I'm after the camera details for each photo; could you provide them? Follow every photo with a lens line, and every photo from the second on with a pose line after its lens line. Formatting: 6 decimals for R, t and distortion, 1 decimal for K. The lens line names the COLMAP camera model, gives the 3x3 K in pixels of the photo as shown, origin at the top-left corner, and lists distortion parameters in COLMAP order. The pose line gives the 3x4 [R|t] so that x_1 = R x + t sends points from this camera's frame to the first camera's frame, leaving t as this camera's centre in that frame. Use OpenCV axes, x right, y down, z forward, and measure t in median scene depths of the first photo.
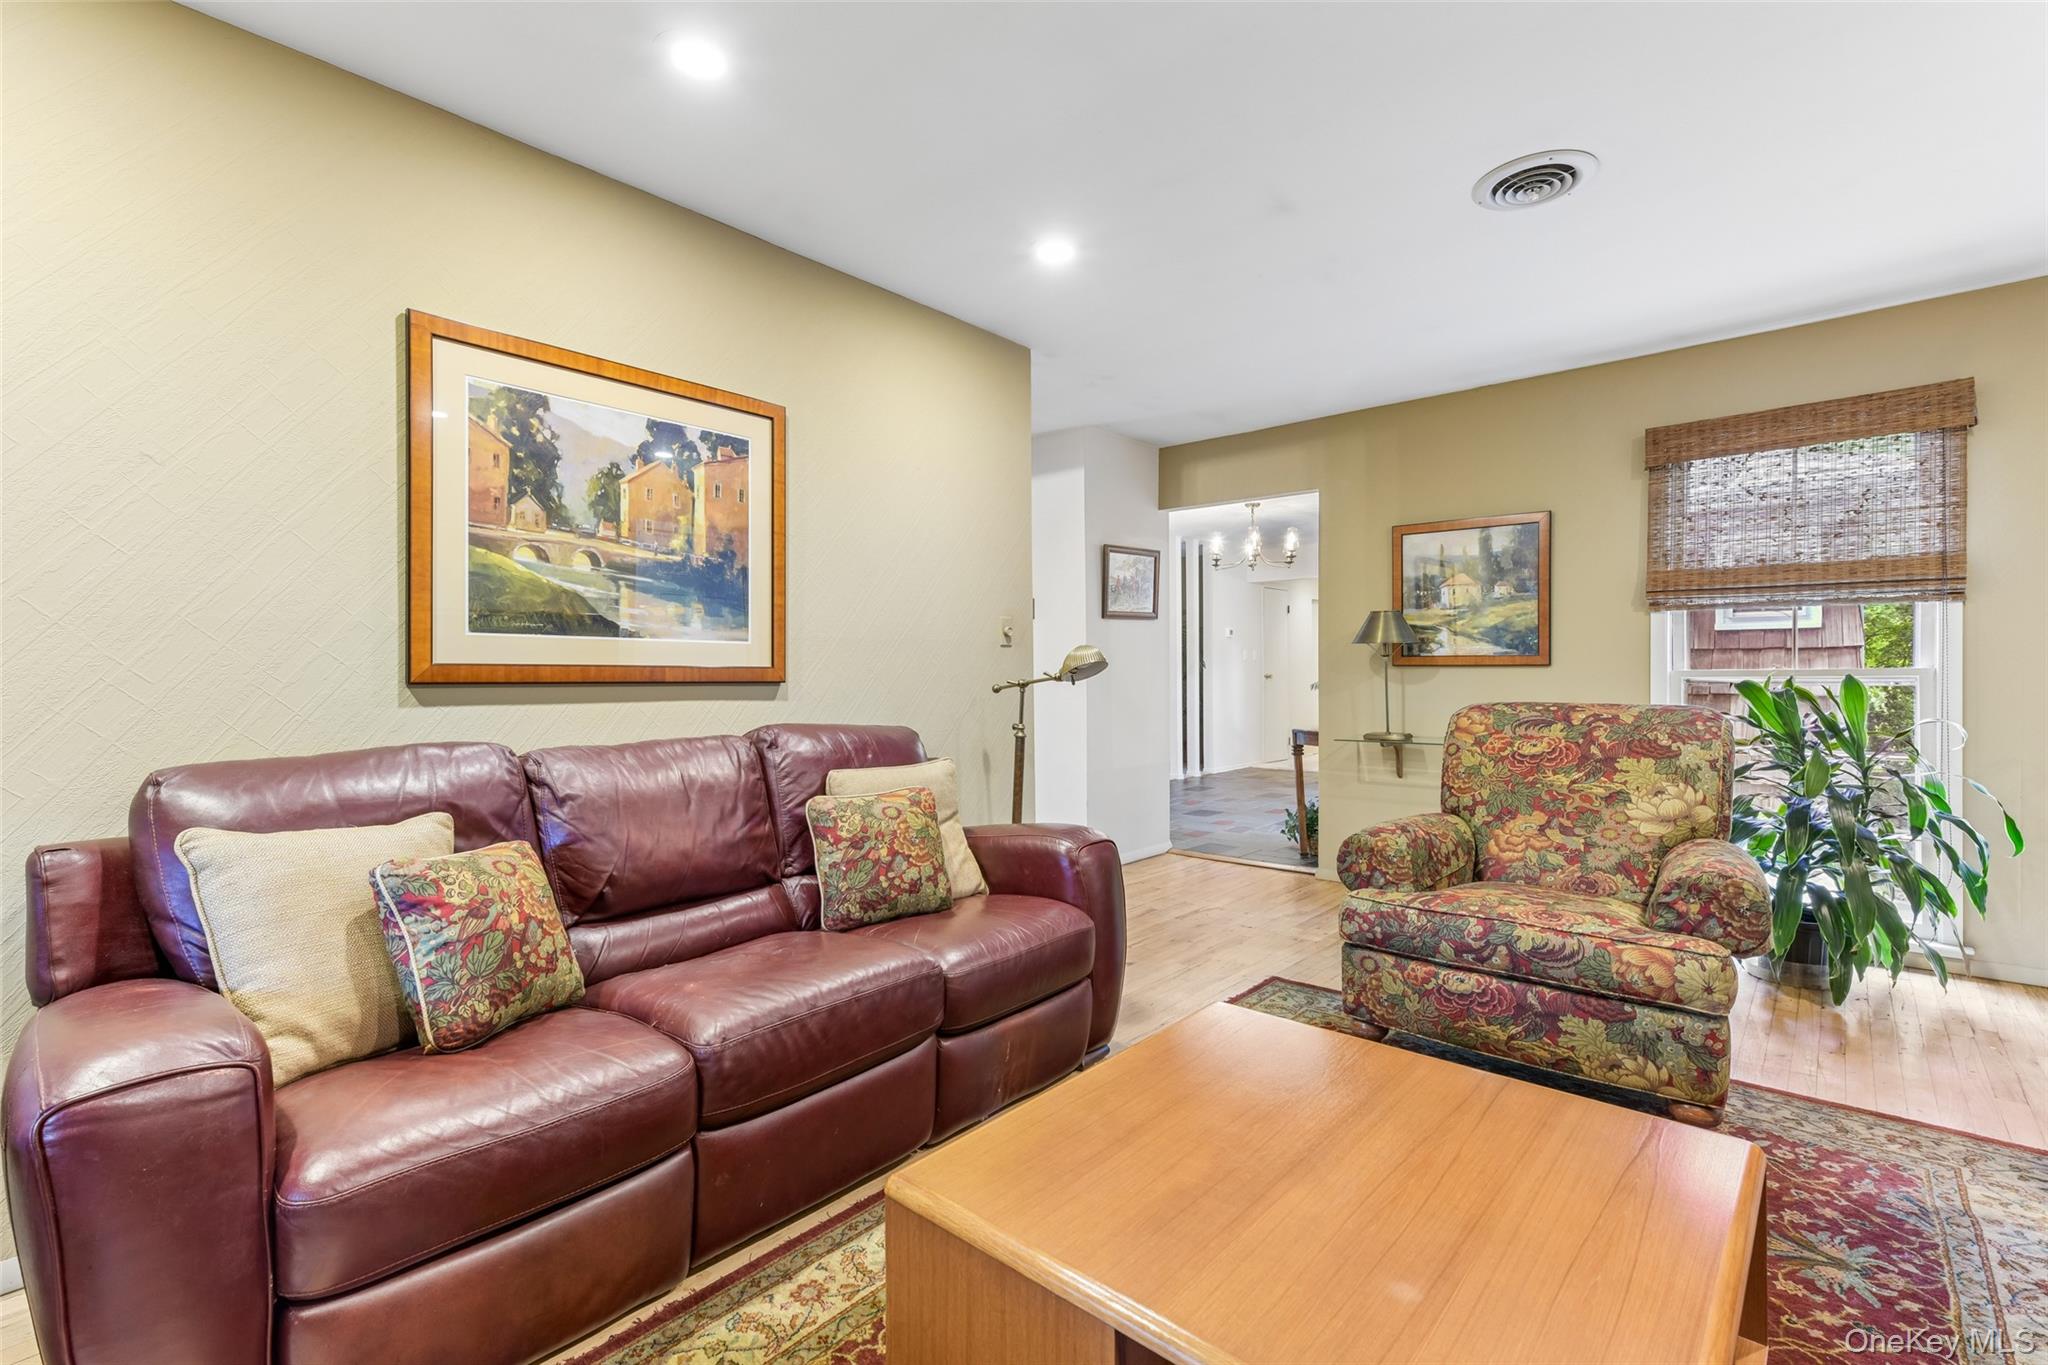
lens RADIAL K [[883.2, 0, 1024.0], [0, 883.2, 682.5], [0, 0, 1]] dist [-0.000940, -0.000042]
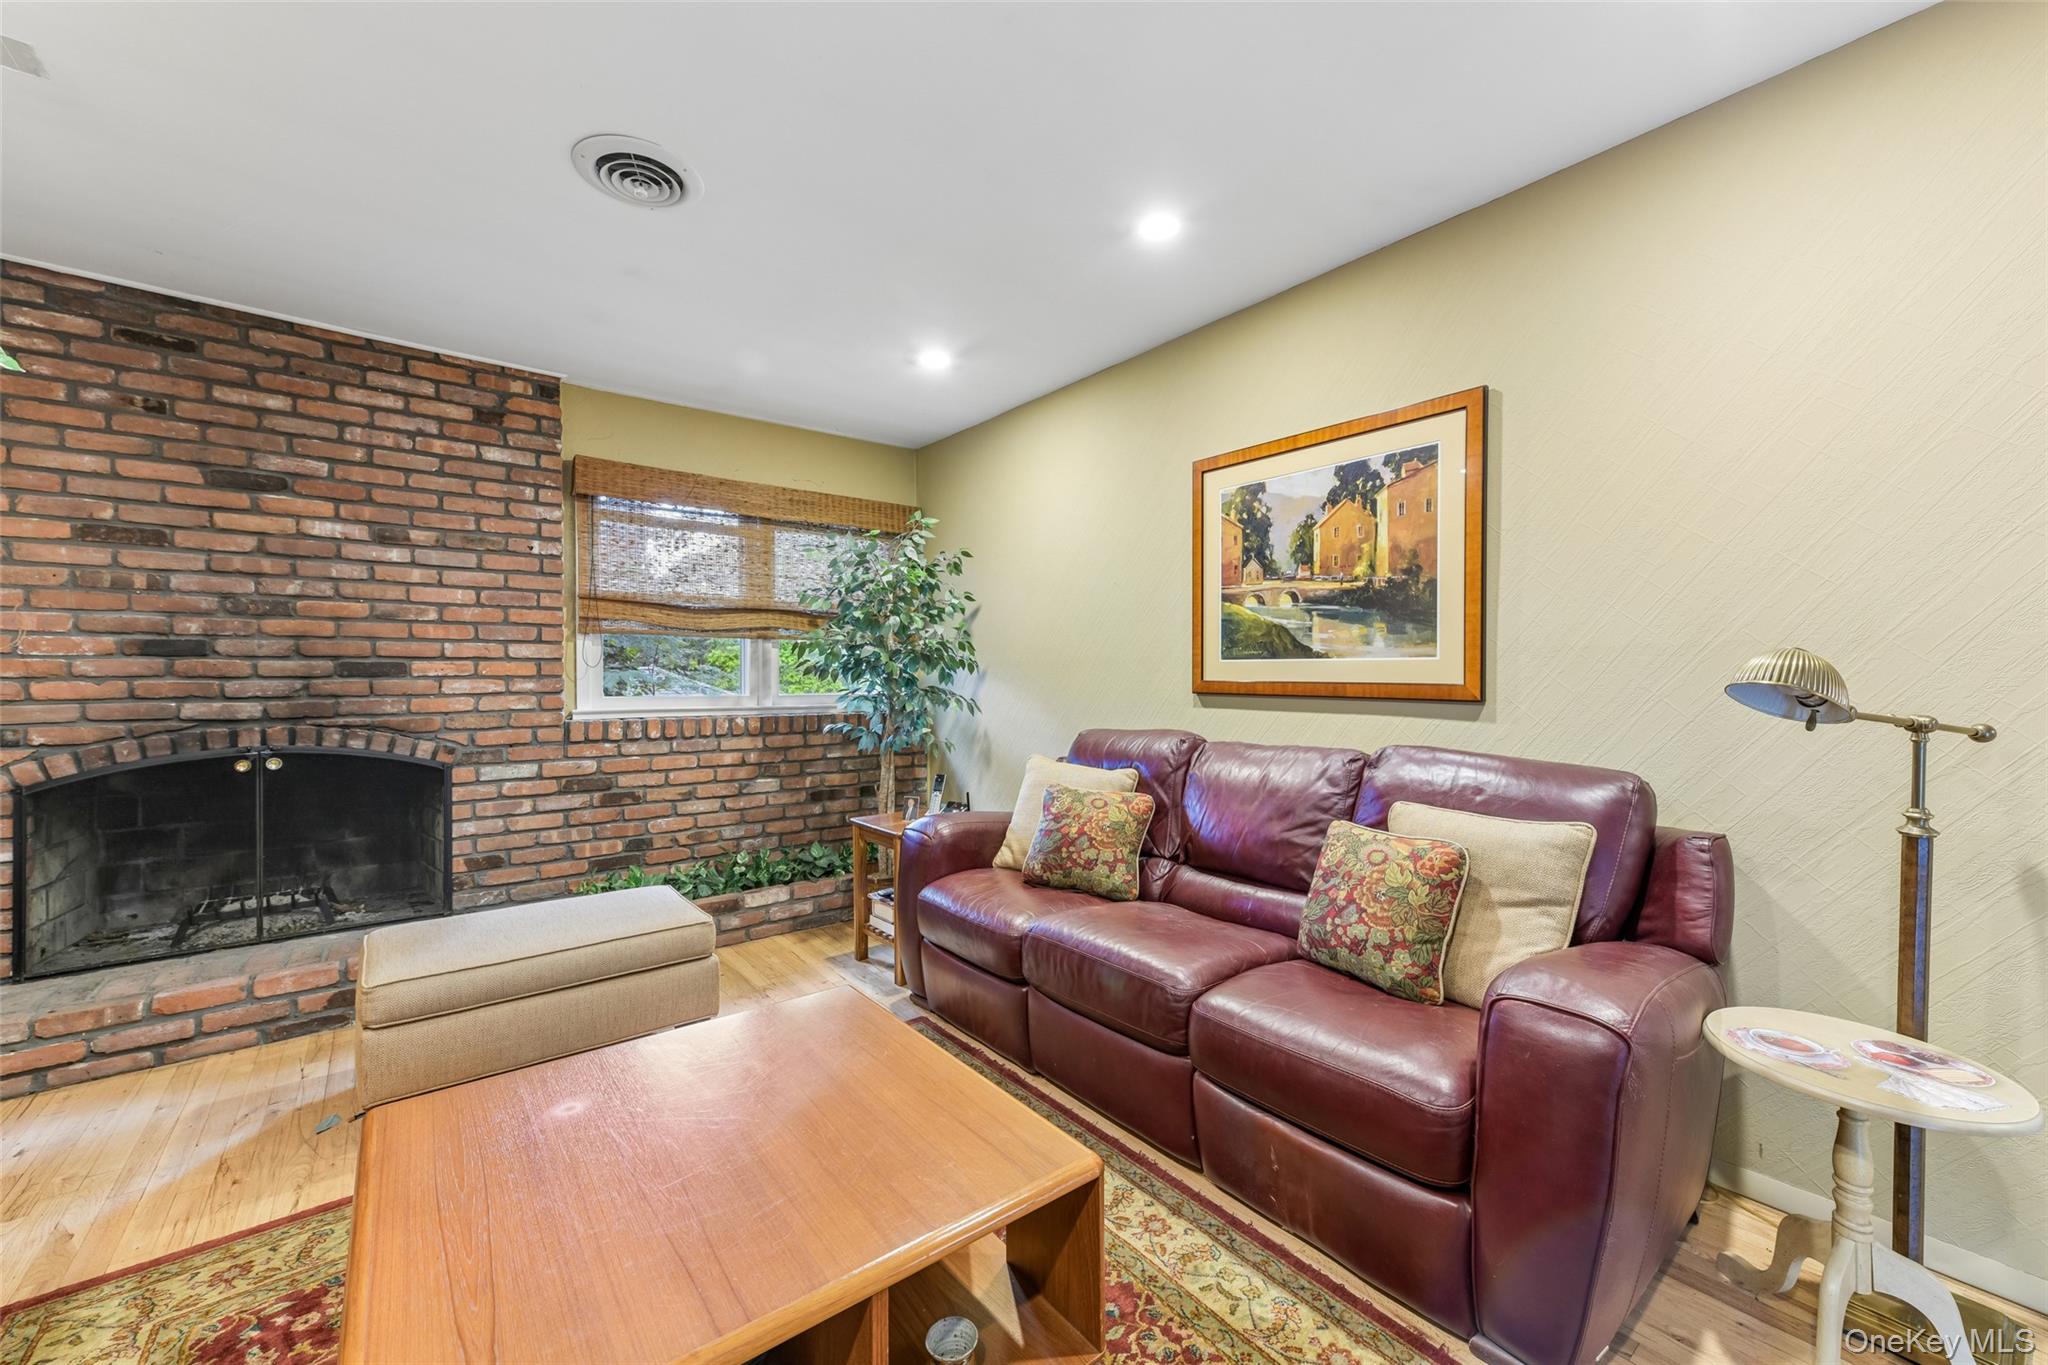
lens RADIAL K [[805.1, 0, 1021.4], [0, 805.1, 669.6], [0, 0, 1]] dist [0.017712, -0.000057]
pose [[-0.172834, 0.003387, -0.984945, 0.697178], [-0.002269, 0.999990, 0.003837, -0.039678], [0.984948, 0.002898, -0.172825, 0.803033]]
